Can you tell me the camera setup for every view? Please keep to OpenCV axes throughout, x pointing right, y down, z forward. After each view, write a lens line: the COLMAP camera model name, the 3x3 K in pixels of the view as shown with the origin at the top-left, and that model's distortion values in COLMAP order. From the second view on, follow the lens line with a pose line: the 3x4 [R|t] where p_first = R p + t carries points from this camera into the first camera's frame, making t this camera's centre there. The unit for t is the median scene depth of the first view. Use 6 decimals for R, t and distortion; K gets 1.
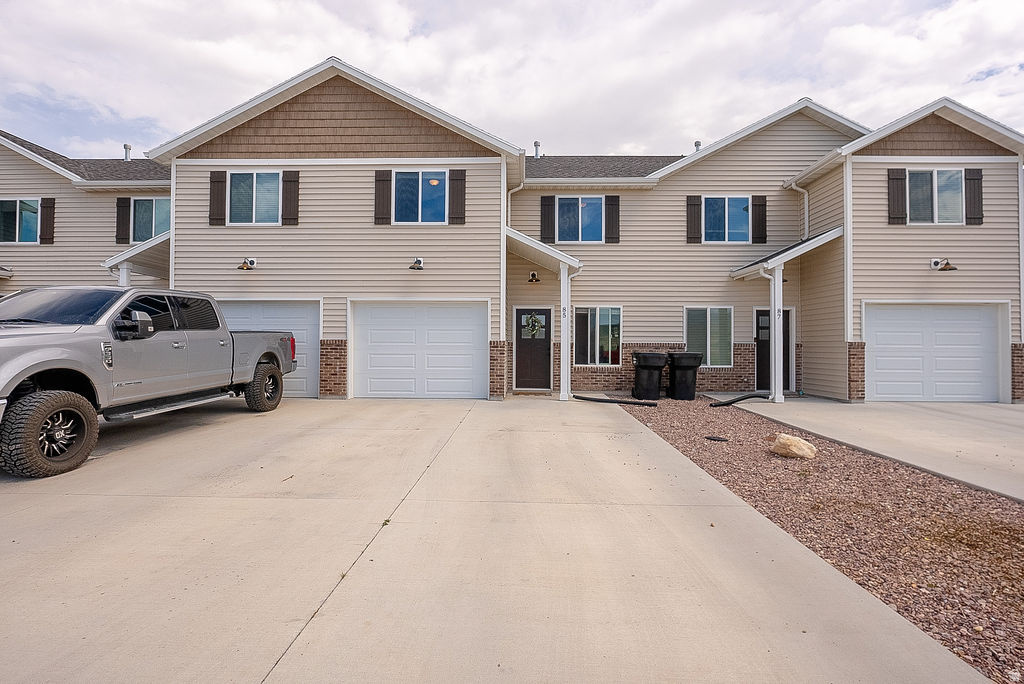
lens RADIAL K [[444.7, 0, 527.5], [0, 444.7, 340.4], [0, 0, 1]] dist [-0.000754, -0.000019]
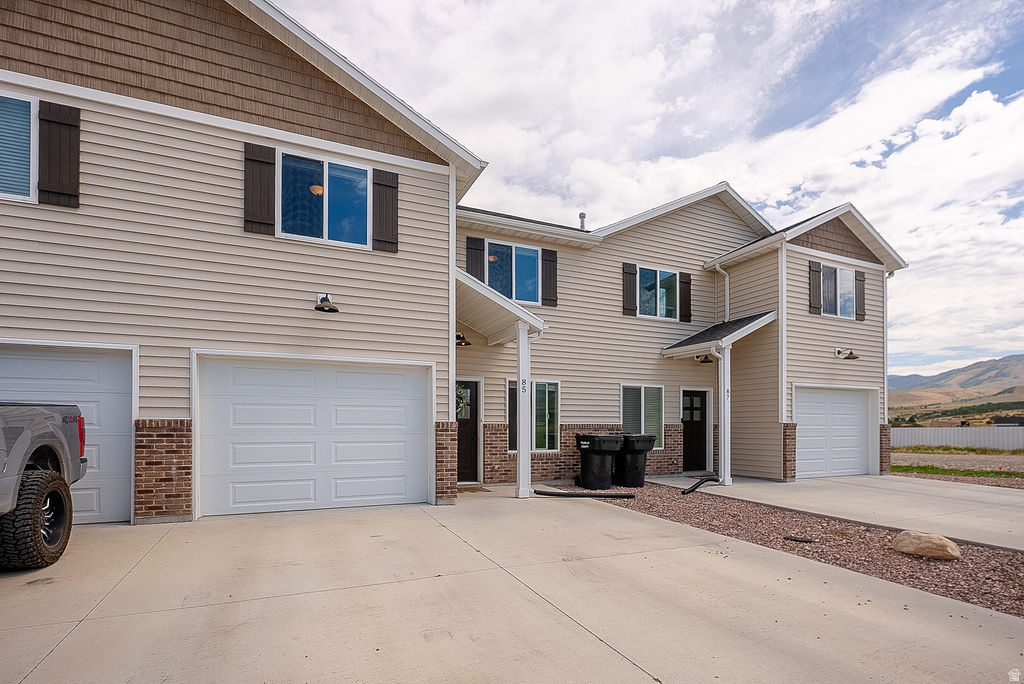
lens RADIAL K [[457.7, 0, 523.6], [0, 457.7, 426.0], [0, 0, 1]] dist [-0.000826, -0.000410]
pose [[0.910837, -0.003327, 0.412753, -0.251663], [-0.002416, 0.999907, 0.013393, -0.002544], [-0.412760, -0.013196, 0.910744, 0.262846]]
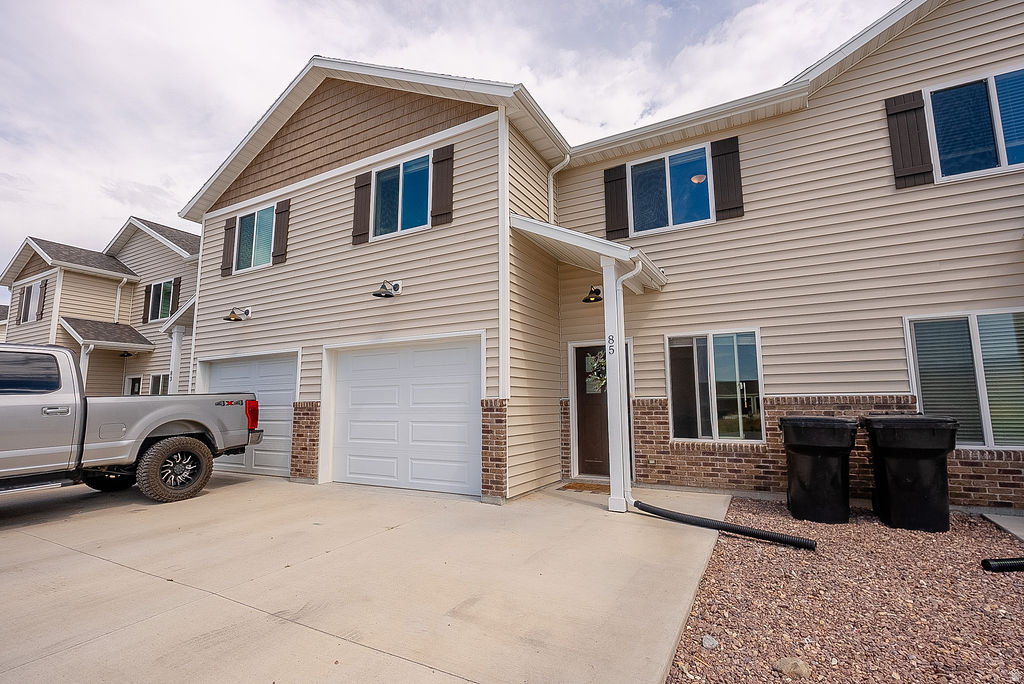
lens RADIAL K [[470.5, 0, 512.0], [0, 470.5, 342.0], [0, 0, 1]] dist [-0.002686, -0.000333]
pose [[0.893449, -0.072989, -0.443194, 0.230373], [0.021035, 0.992425, -0.121037, 0.001551], [0.448671, 0.098818, 0.888217, 0.429622]]
